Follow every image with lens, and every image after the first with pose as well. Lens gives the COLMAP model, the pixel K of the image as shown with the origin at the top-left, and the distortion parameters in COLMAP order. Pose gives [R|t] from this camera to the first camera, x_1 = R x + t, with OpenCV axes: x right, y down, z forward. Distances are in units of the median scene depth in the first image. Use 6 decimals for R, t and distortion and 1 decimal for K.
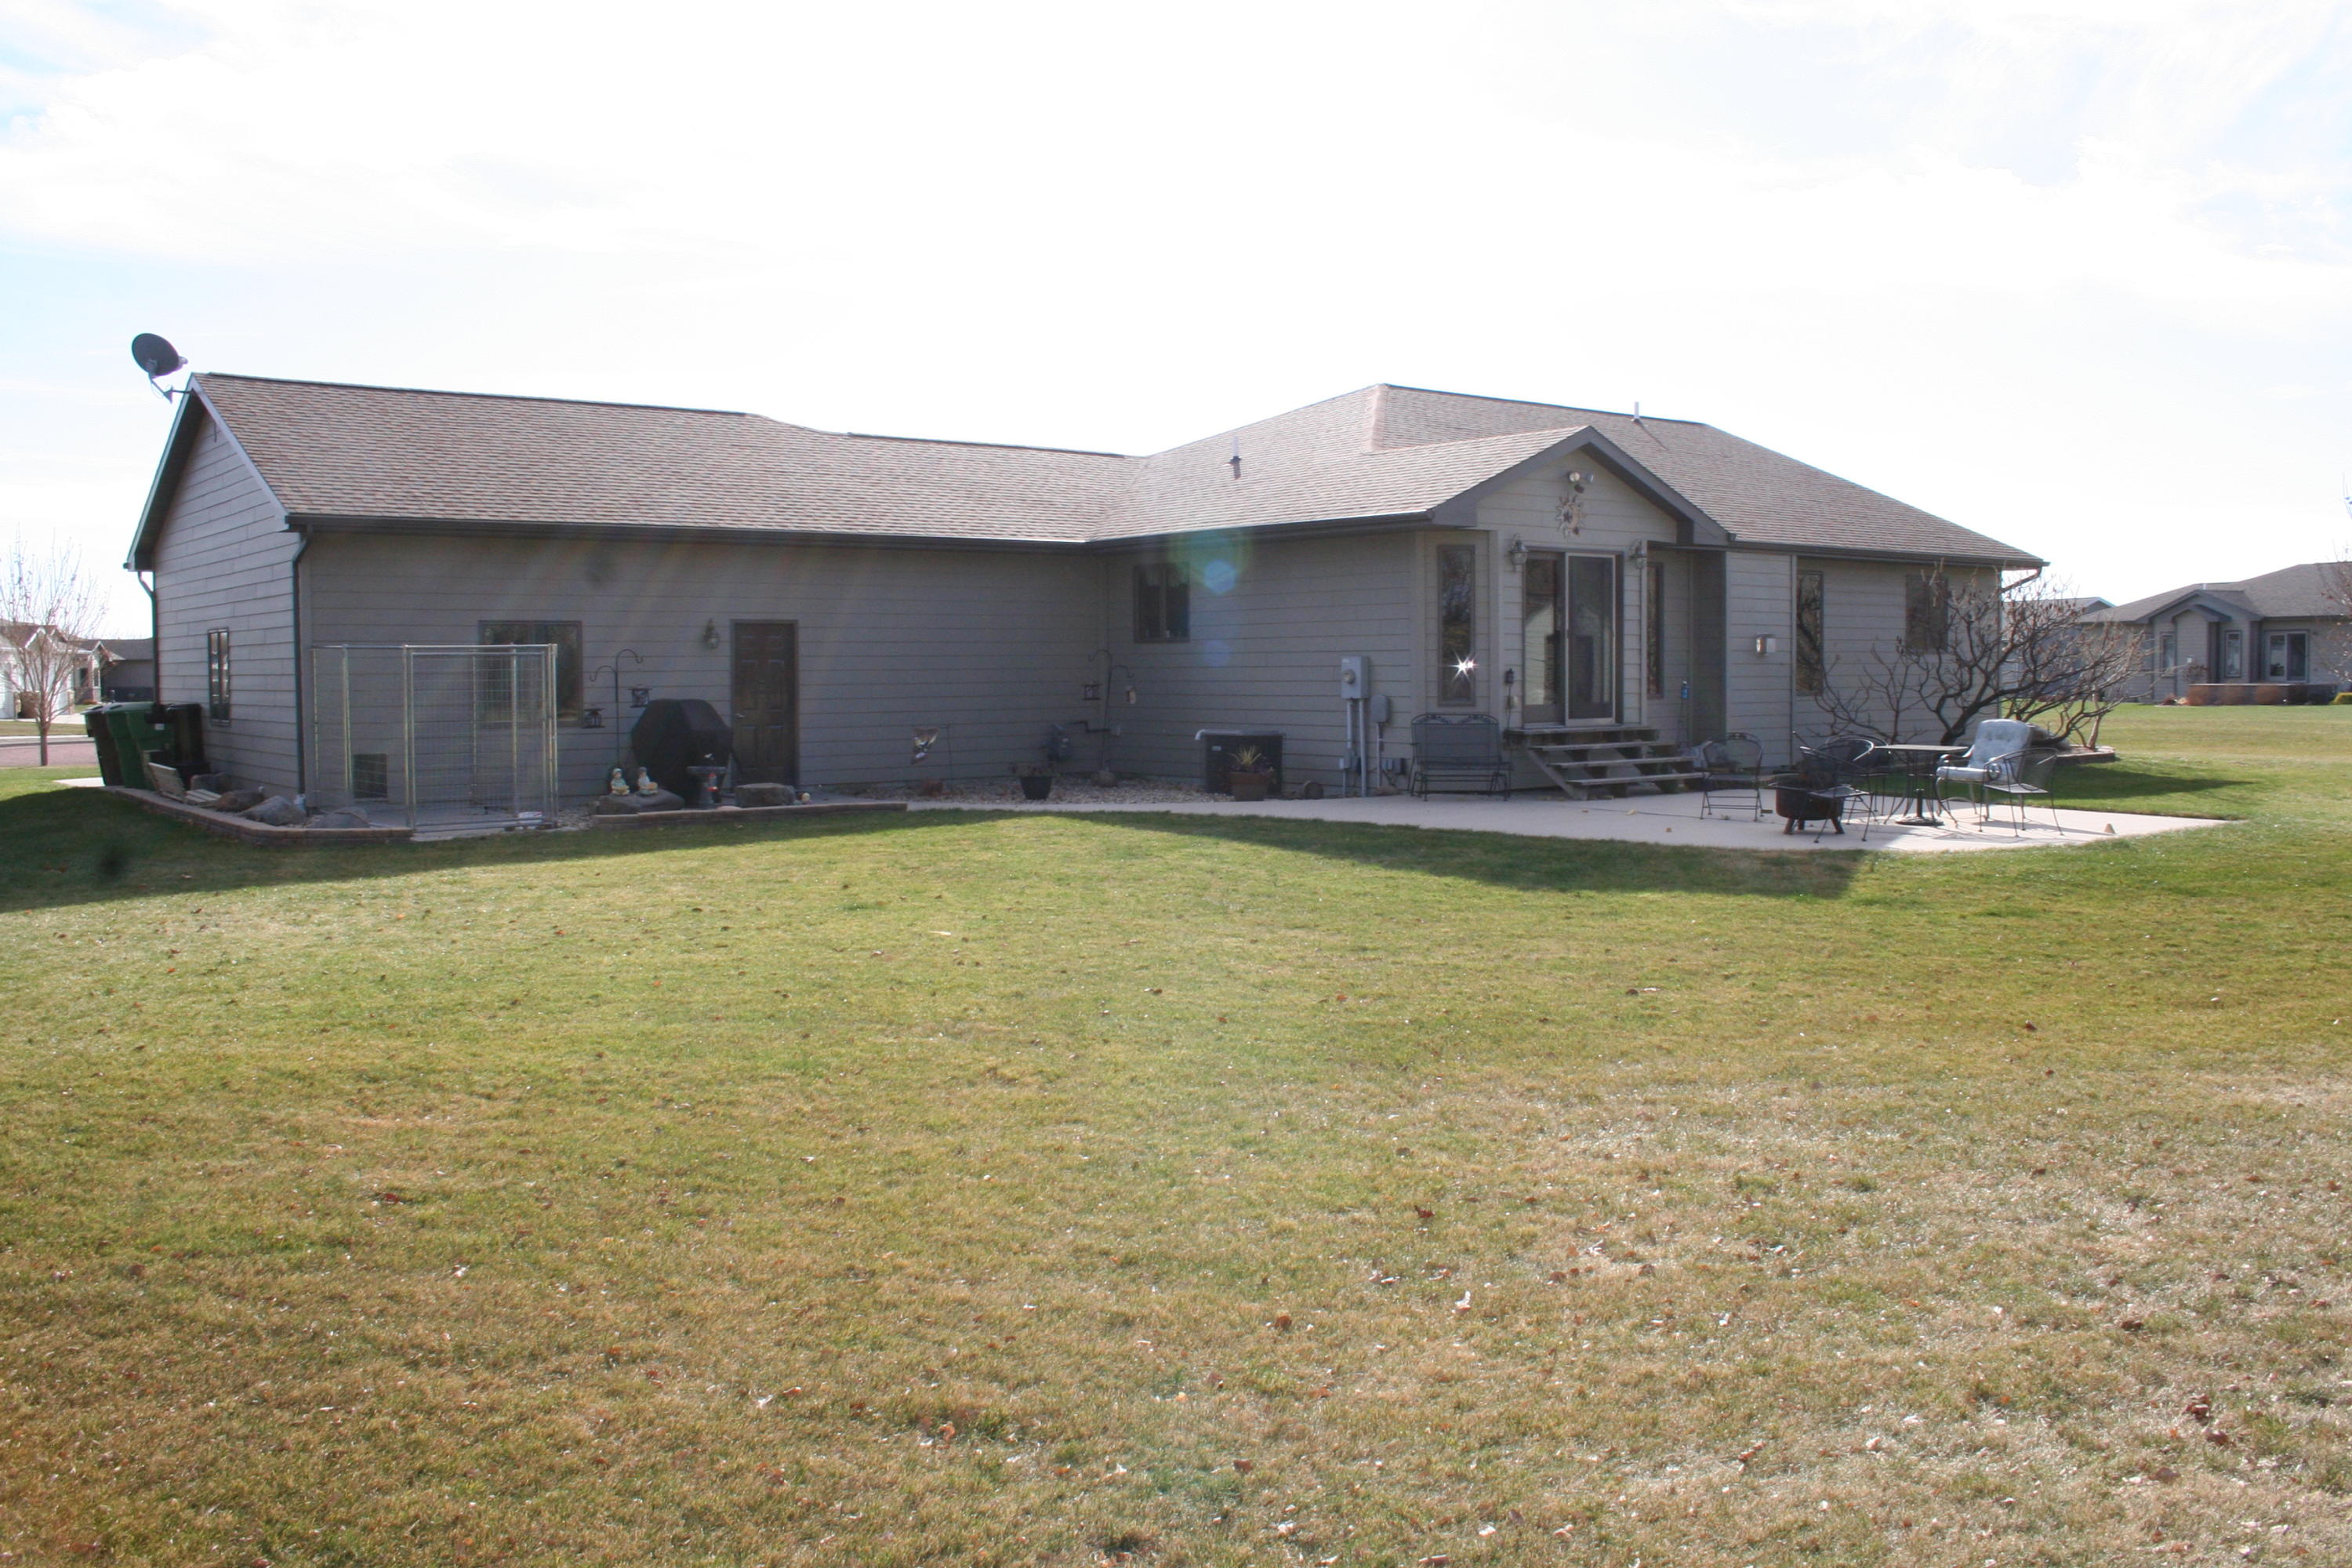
lens RADIAL K [[1961.4, 0, 1173.5], [0, 1961.4, 710.6], [0, 0, 1]] dist [-0.125969, 0.003342]
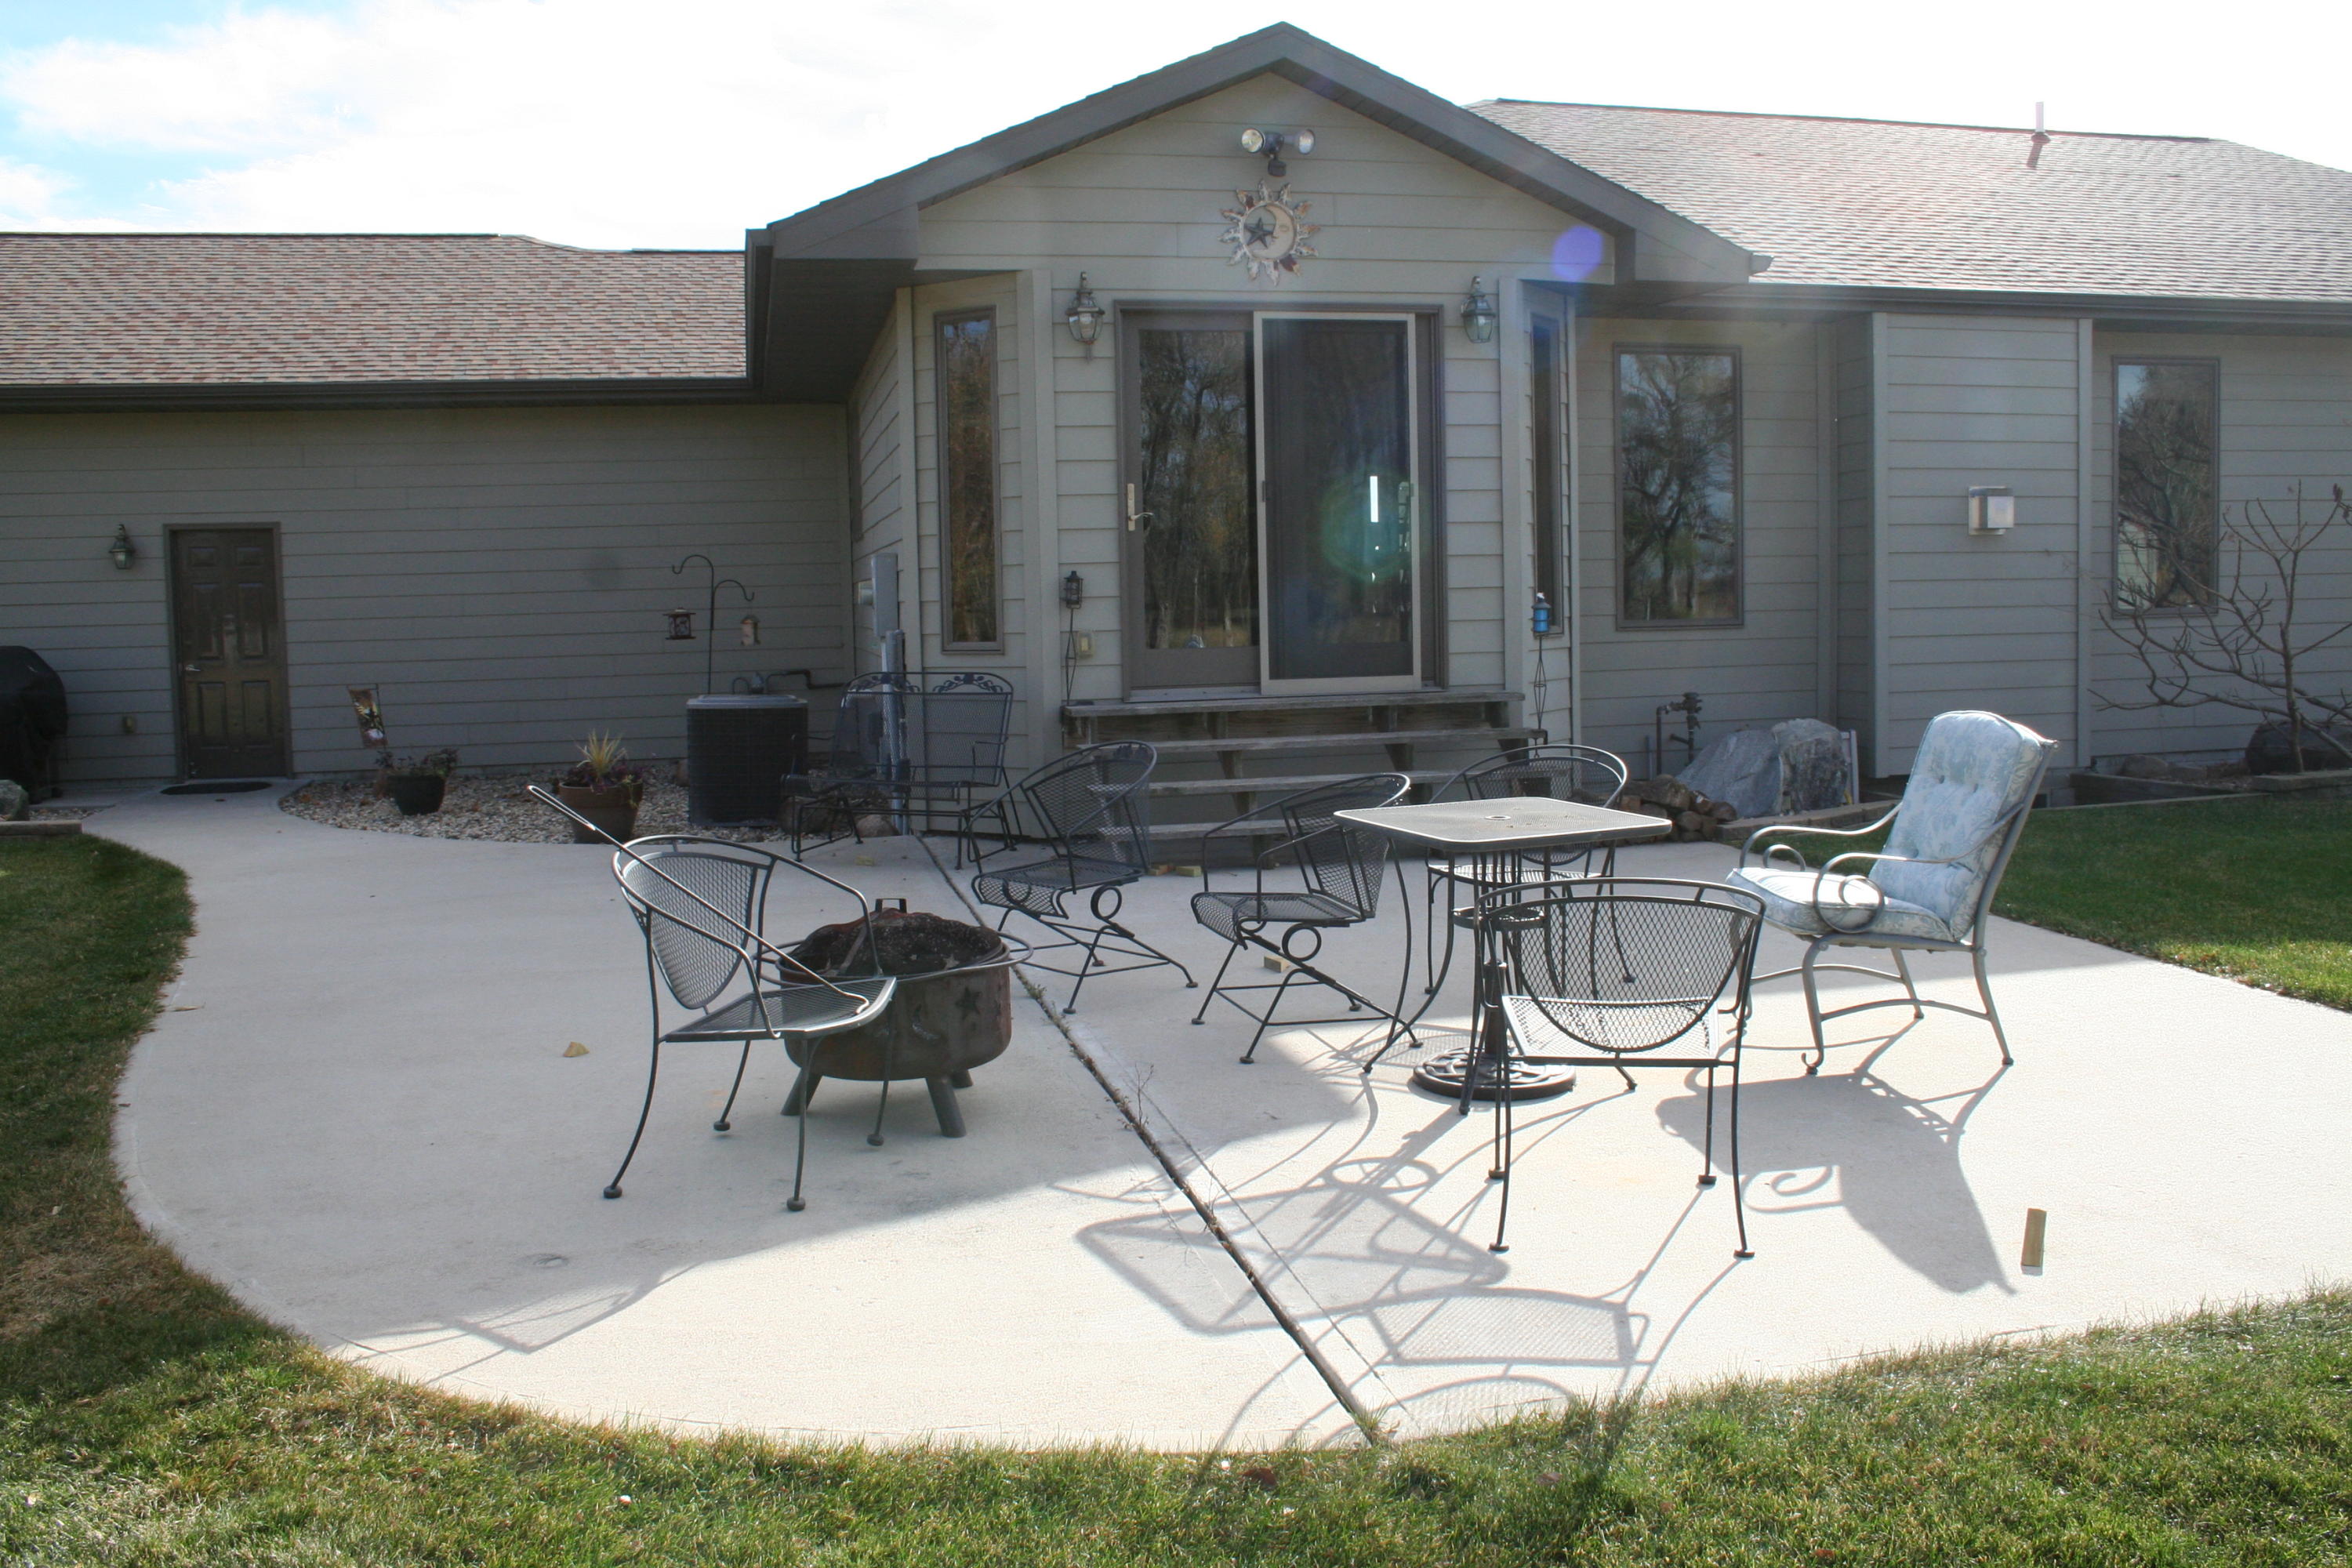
lens RADIAL K [[1961.4, 0, 1173.5], [0, 1961.4, 710.6], [0, 0, 1]] dist [-0.125969, 0.003342]
pose [[0.908170, 0.009993, -0.418483, 0.358634], [0.007911, 0.999127, 0.041026, -0.007105], [0.418527, -0.040569, 0.907298, 0.555238]]
